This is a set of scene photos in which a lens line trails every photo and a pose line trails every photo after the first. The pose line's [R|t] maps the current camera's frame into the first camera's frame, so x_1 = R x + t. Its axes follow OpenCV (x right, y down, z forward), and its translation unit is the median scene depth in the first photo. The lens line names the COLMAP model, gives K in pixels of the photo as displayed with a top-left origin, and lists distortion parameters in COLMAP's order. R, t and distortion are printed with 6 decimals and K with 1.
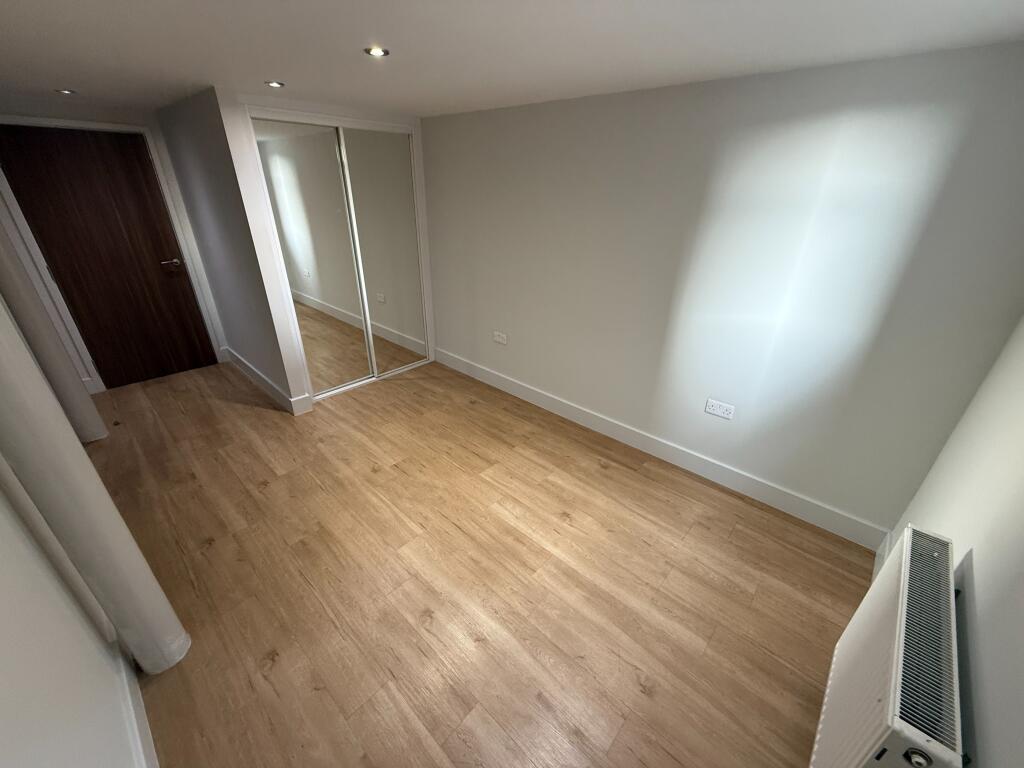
lens RADIAL K [[407.8, 0, 512.0], [0, 407.8, 384.0], [0, 0, 1]] dist [-0.000810, -0.000091]
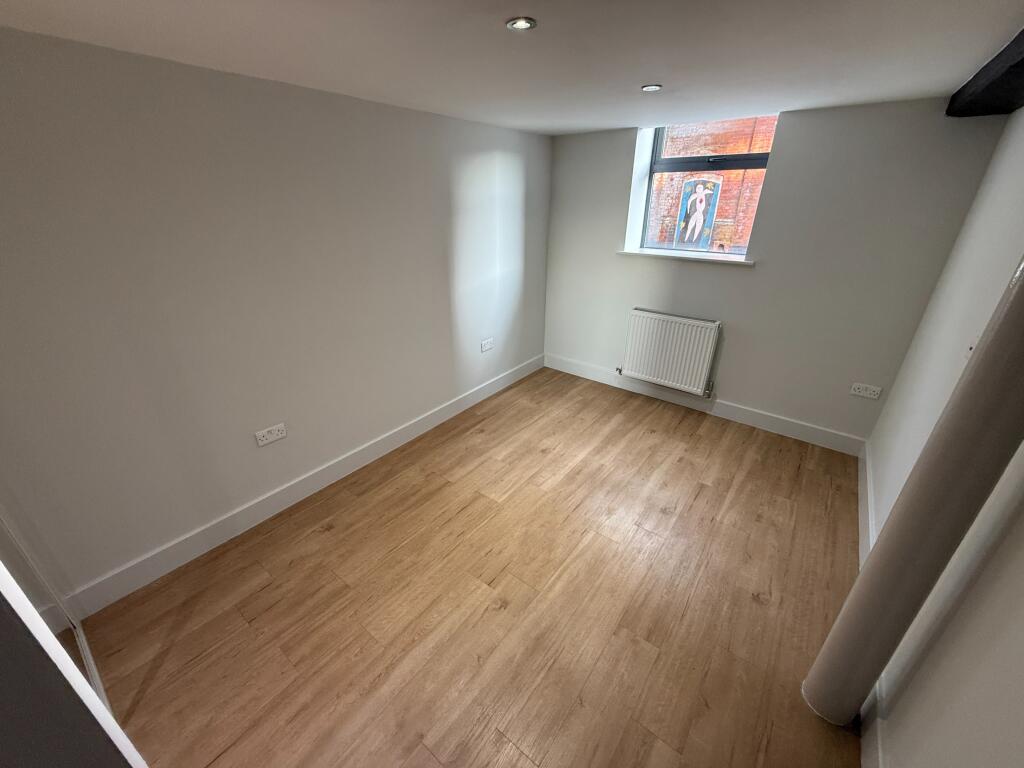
lens RADIAL K [[407.8, 0, 512.0], [0, 407.8, 384.0], [0, 0, 1]] dist [-0.000810, -0.000091]
pose [[-0.085161, -0.428772, 0.899390, -0.889863], [0.442125, 0.792671, 0.419759, -0.409940], [-0.892901, 0.433390, 0.122067, 0.826895]]
